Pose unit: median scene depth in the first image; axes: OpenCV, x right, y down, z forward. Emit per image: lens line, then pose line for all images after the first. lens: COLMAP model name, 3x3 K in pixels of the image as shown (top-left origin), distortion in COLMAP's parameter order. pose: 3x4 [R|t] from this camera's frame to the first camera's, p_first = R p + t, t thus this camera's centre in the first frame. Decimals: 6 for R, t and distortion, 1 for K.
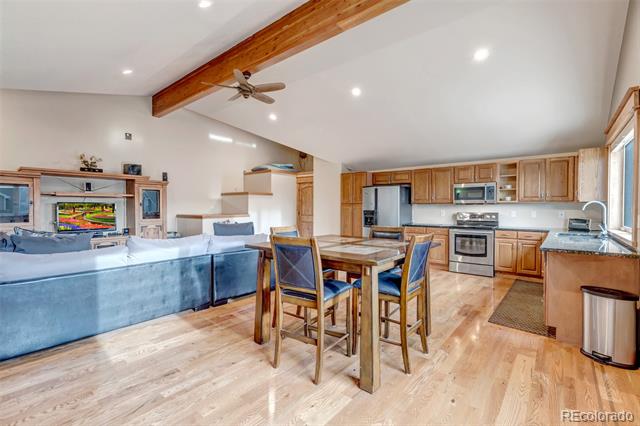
lens RADIAL K [[296.0, 0, 314.0], [0, 296.0, 221.1], [0, 0, 1]] dist [0.004887, 0.001921]
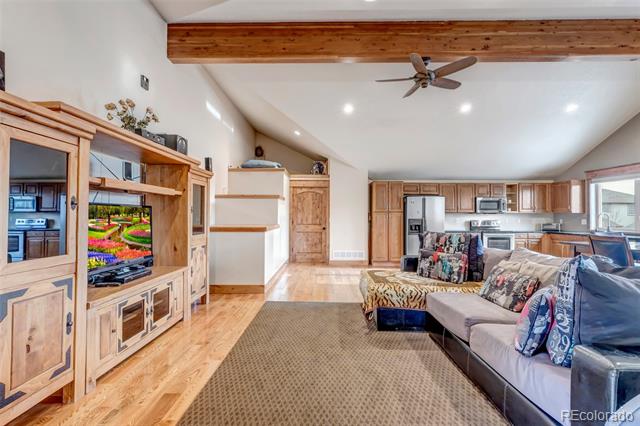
lens RADIAL K [[296.0, 0, 323.9], [0, 296.0, 216.1], [0, 0, 1]] dist [0.004887, 0.001921]
pose [[0.769464, 0.002177, 0.638687, -0.818912], [0.027197, 0.998975, -0.036171, -0.017832], [-0.638111, 0.045202, 0.768616, 0.449874]]
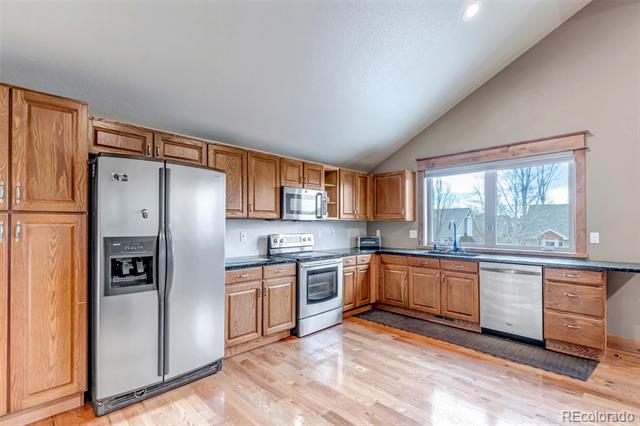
lens RADIAL K [[296.0, 0, 316.0], [0, 296.0, 226.5], [0, 0, 1]] dist [0.004887, 0.001921]
pose [[0.095384, -0.000835, 0.995440, -0.109708], [0.050844, 0.998698, -0.004034, -0.039704], [-0.994141, 0.050997, 0.095302, 0.878422]]
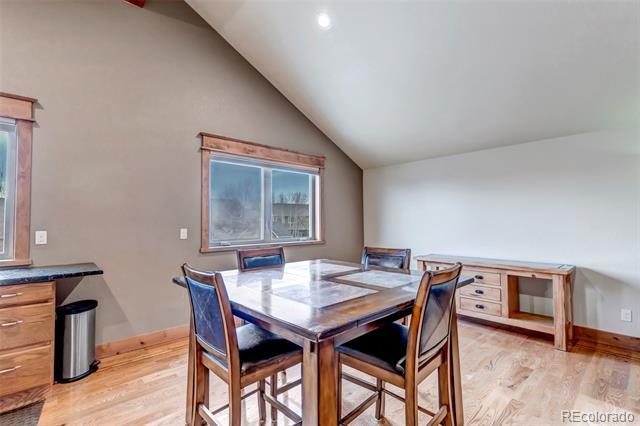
lens RADIAL K [[296.0, 0, 324.5], [0, 296.0, 213.9], [0, 0, 1]] dist [0.004887, 0.001921]
pose [[-0.991323, 0.006045, 0.131313, 0.022330], [0.008741, 0.999763, 0.019959, -0.034621], [-0.131161, 0.020934, -0.991140, 0.794941]]
